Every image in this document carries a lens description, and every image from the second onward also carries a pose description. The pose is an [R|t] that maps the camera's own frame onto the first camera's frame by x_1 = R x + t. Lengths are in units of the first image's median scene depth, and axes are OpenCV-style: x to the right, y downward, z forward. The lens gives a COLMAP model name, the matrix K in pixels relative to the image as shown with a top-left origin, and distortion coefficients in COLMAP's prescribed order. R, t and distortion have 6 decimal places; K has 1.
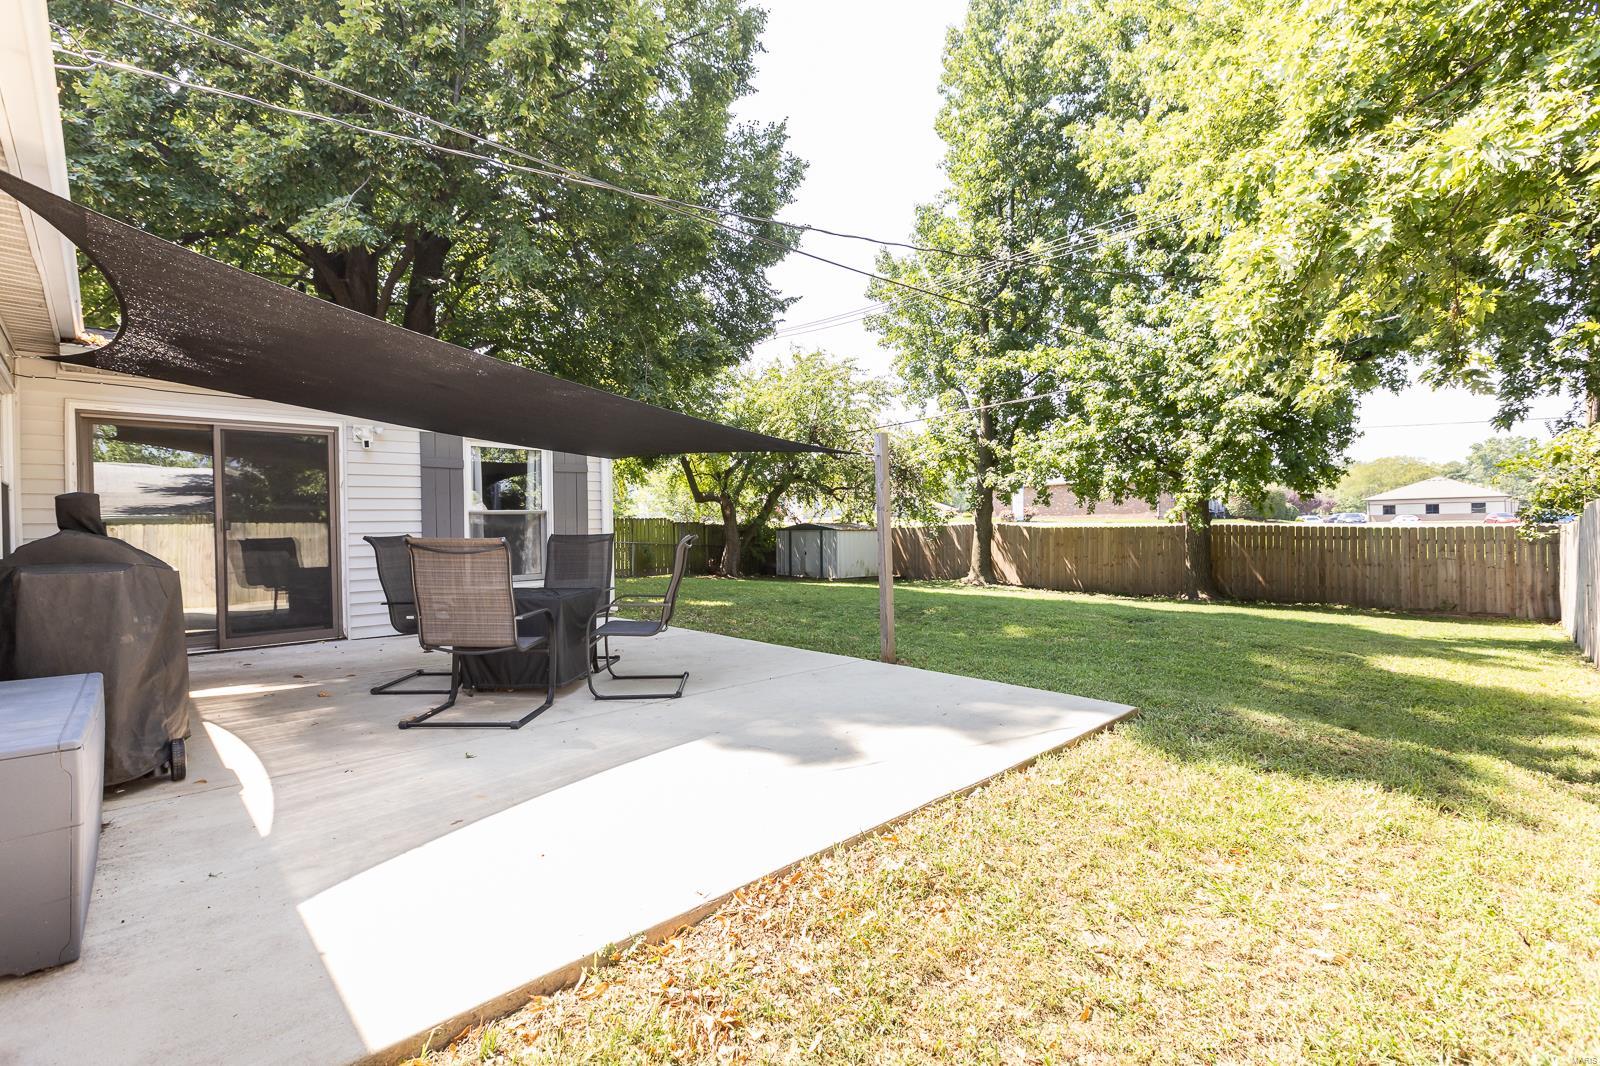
lens RADIAL K [[718.6, 0, 801.2], [0, 718.6, 521.4], [0, 0, 1]] dist [0.004334, -0.001670]
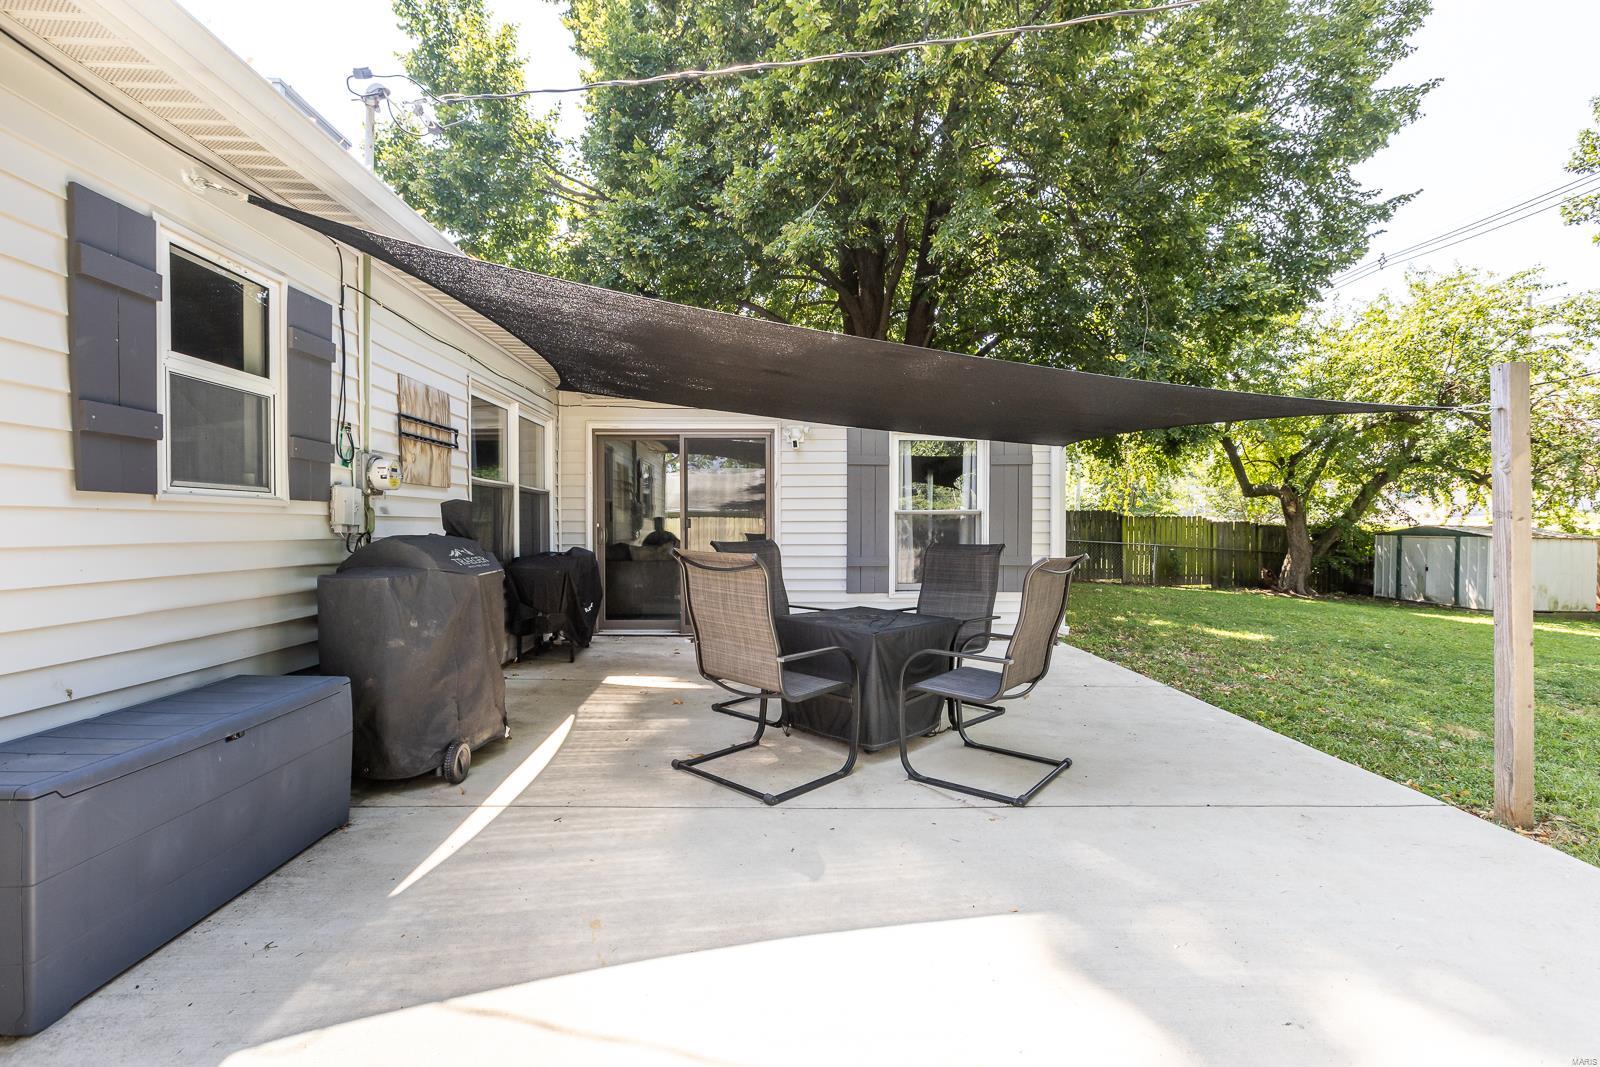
lens RADIAL K [[718.6, 0, 793.9], [0, 718.6, 532.4], [0, 0, 1]] dist [0.004334, -0.001670]
pose [[0.740974, 0.024915, -0.671072, 0.026655], [-0.009948, 0.999609, 0.026129, -0.004206], [0.671460, -0.012685, 0.740932, 0.098955]]
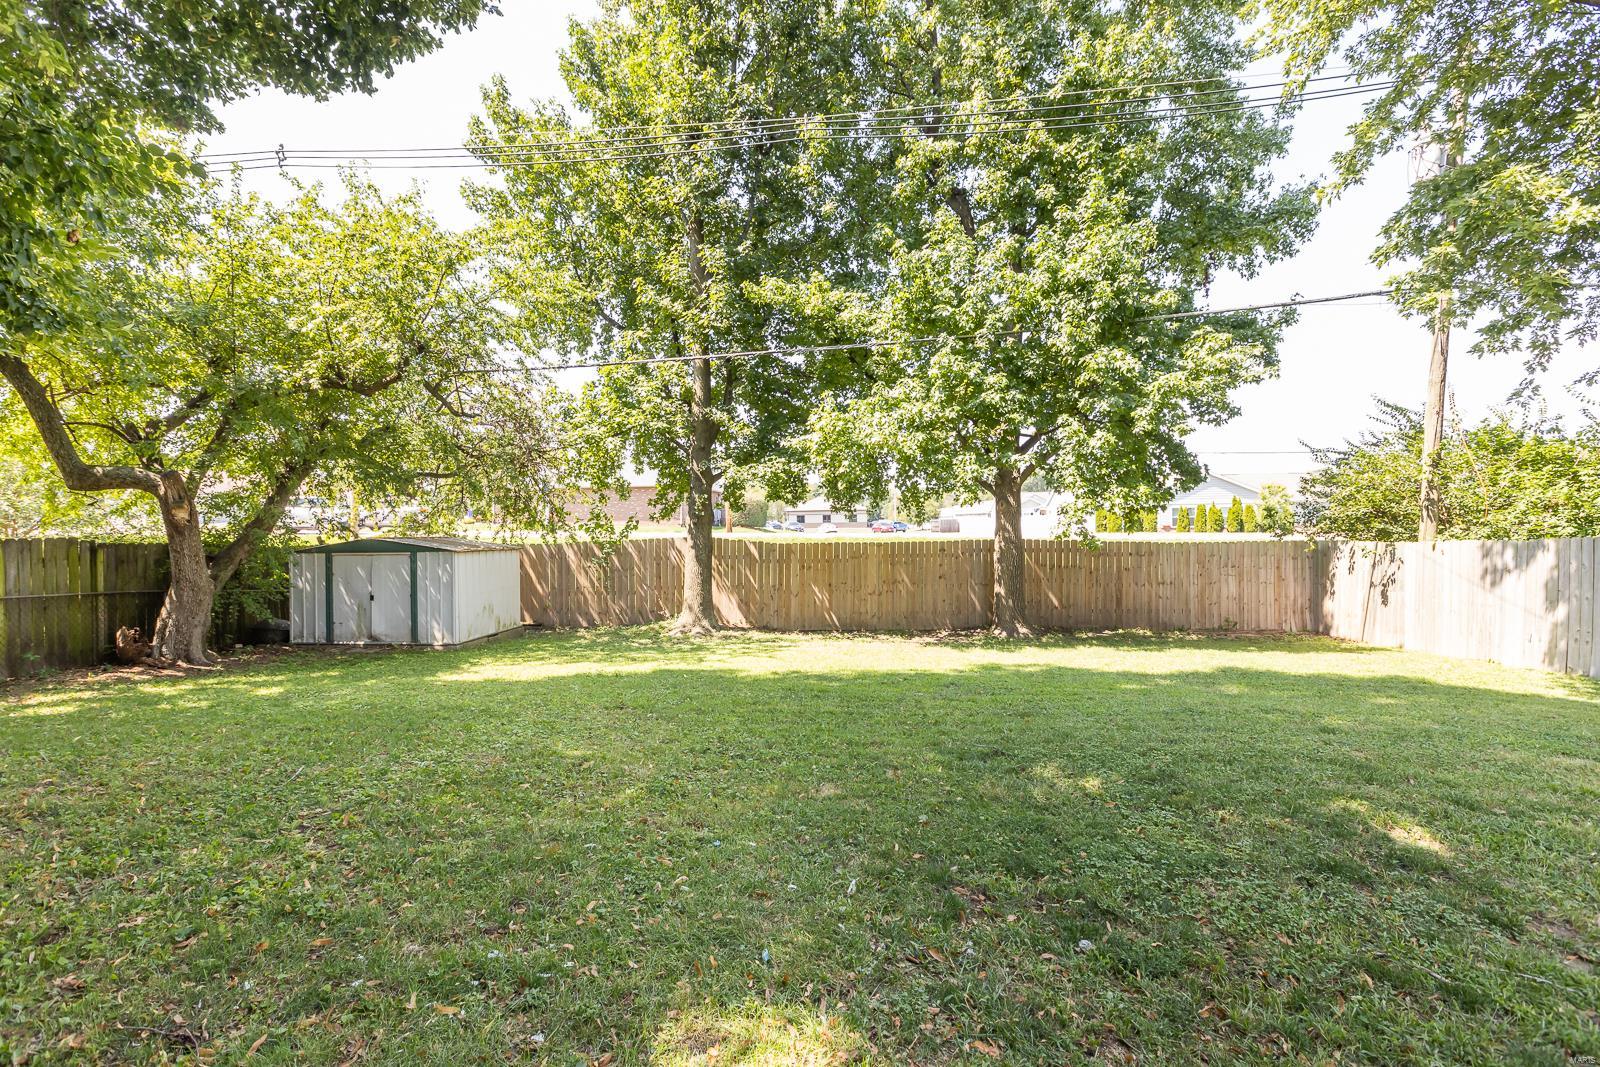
lens RADIAL K [[718.6, 0, 801.8], [0, 718.6, 529.2], [0, 0, 1]] dist [0.004334, -0.001670]
pose [[0.749481, -0.000064, 0.662025, -0.144128], [-0.001079, 0.999999, 0.001318, -0.007299], [-0.662025, -0.001702, 0.749480, 0.582848]]
